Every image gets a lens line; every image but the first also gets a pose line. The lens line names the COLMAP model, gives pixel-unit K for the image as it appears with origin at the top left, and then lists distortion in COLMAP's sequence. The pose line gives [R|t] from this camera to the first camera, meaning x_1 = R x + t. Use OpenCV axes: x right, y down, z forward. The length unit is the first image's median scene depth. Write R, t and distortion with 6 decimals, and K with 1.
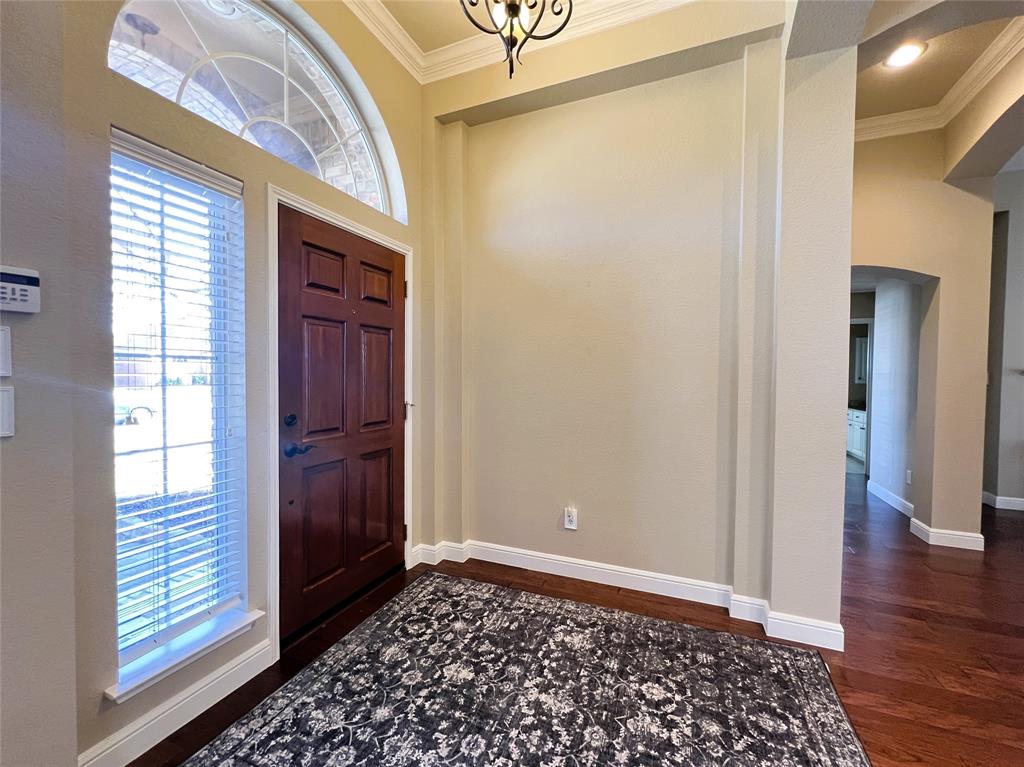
lens RADIAL K [[424.5, 0, 534.4], [0, 424.5, 384.3], [0, 0, 1]] dist [0.000719, 0.000174]
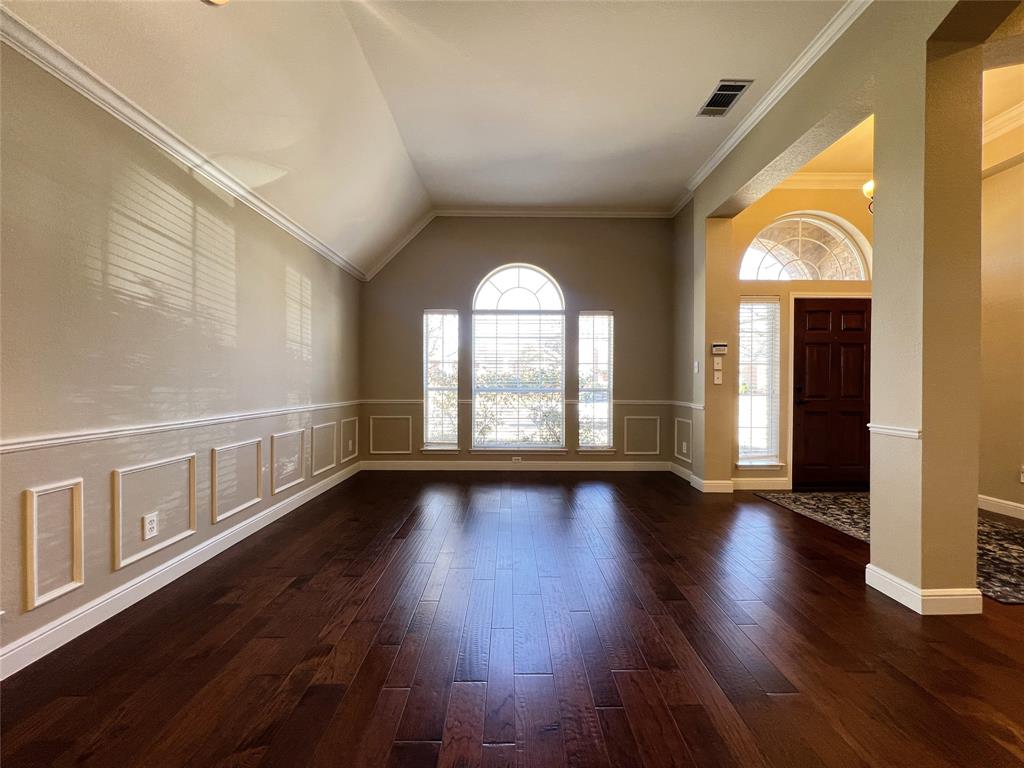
lens RADIAL K [[409.5, 0, 513.5], [0, 409.5, 385.4], [0, 0, 1]] dist [-0.001260, 0.000403]
pose [[0.357676, 0.001375, -0.933845, 0.723844], [-0.021909, 0.999736, -0.006920, 0.085769], [0.933589, 0.022935, 0.357612, -0.950831]]
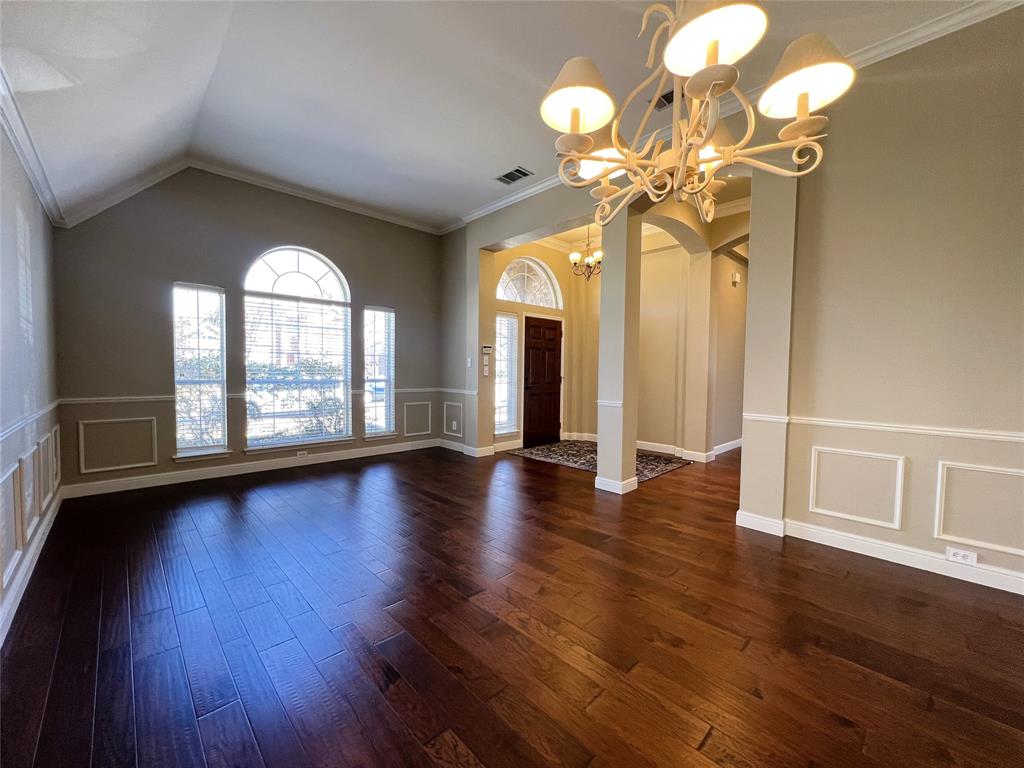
lens RADIAL K [[409.5, 0, 513.5], [0, 409.5, 385.4], [0, 0, 1]] dist [-0.001260, 0.000403]
pose [[0.900323, 0.022895, -0.434619, 0.575778], [-0.016663, 0.999697, 0.018145, 0.061168], [0.434902, -0.009095, 0.900432, -1.519470]]
